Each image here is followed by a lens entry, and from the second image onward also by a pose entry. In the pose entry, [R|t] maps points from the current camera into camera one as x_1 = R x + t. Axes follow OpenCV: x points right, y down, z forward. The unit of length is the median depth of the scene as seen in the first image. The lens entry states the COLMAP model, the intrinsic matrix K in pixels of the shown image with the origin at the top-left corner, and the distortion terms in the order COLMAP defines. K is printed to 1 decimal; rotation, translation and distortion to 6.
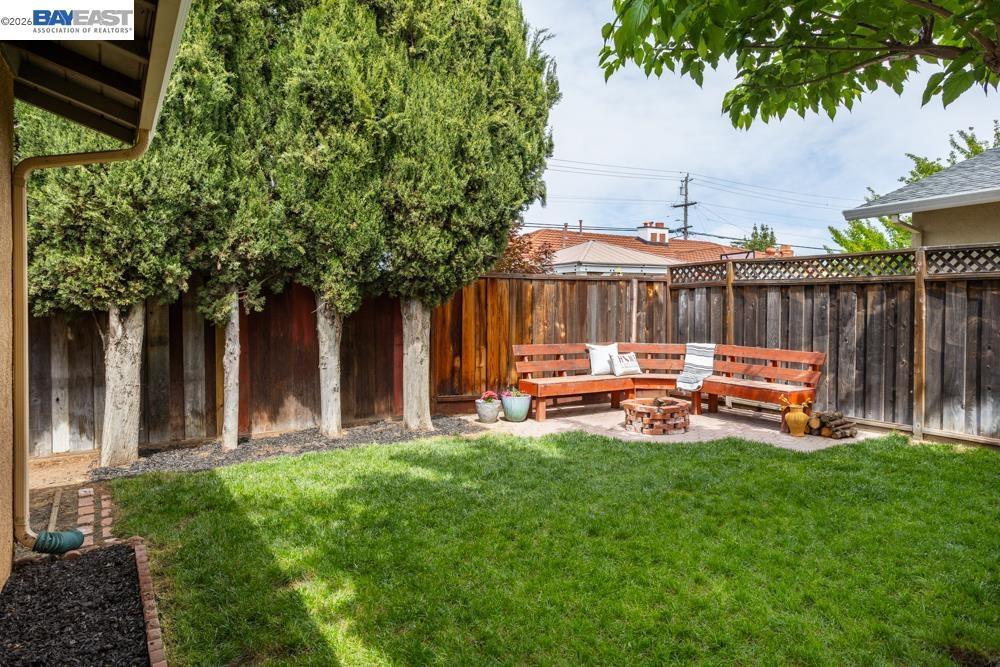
lens RADIAL K [[679.8, 0, 500.0], [0, 679.8, 333.5], [0, 0, 1]] dist [-0.003207, 0.001703]
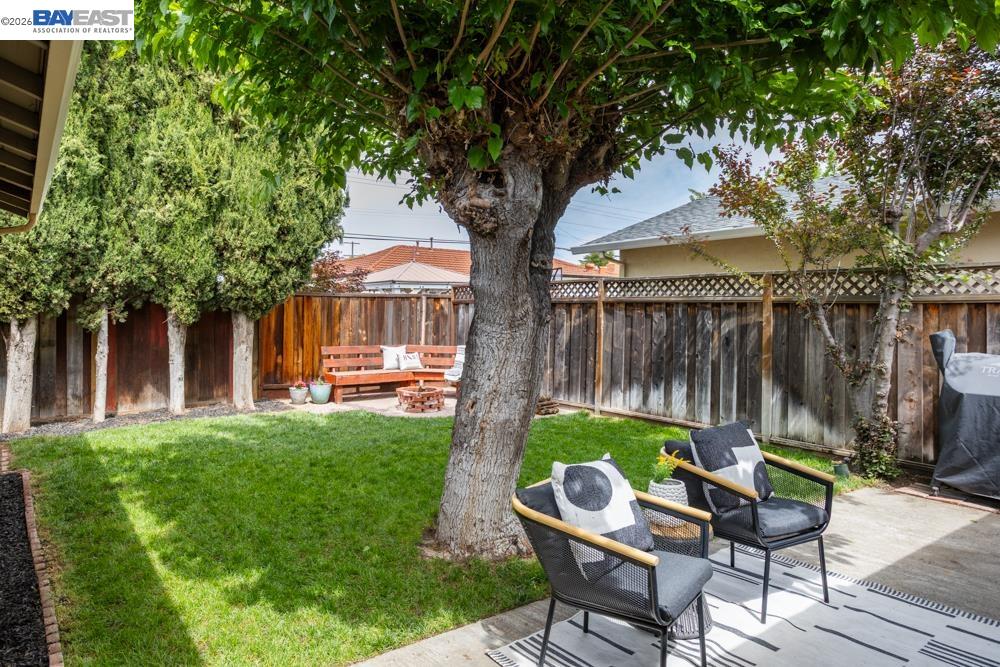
lens RADIAL K [[639.1, 0, 416.1], [0, 639.1, 318.0], [0, 0, 1]] dist [-0.030469, 0.060676]
pose [[0.999290, 0.004165, 0.037449, 0.189207], [-0.003242, 0.999691, -0.024657, -0.010788], [-0.037541, 0.024518, 0.998994, -0.310534]]
